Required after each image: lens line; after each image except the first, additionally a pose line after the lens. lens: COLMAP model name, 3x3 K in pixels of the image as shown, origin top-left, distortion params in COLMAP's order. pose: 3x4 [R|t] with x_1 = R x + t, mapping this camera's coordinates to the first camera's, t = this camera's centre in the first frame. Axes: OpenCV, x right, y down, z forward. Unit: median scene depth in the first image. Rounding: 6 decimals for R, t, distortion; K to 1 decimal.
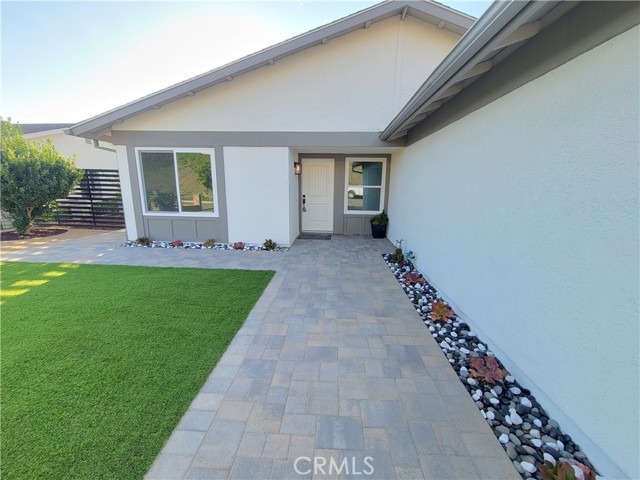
lens RADIAL K [[262.5, 0, 323.2], [0, 262.5, 242.2], [0, 0, 1]] dist [-0.000736, -0.000758]
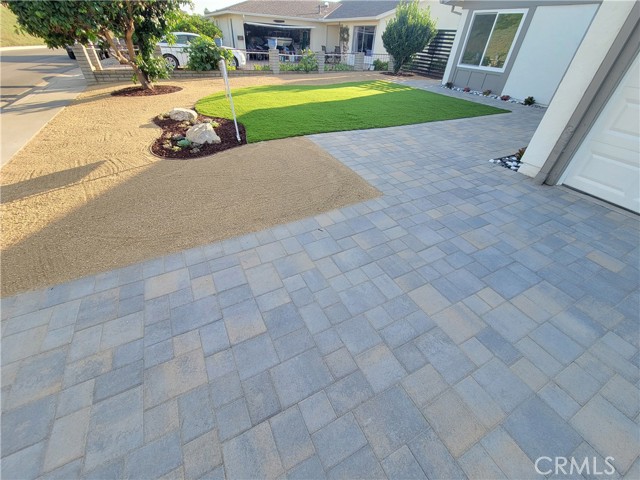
lens RADIAL K [[262.5, 0, 323.2], [0, 262.5, 242.2], [0, 0, 1]] dist [-0.000736, -0.000758]
pose [[0.506072, 0.537153, -0.674802, 0.507562], [-0.223257, 0.837305, 0.499076, 0.167919], [0.833095, -0.101914, 0.543659, -0.591631]]
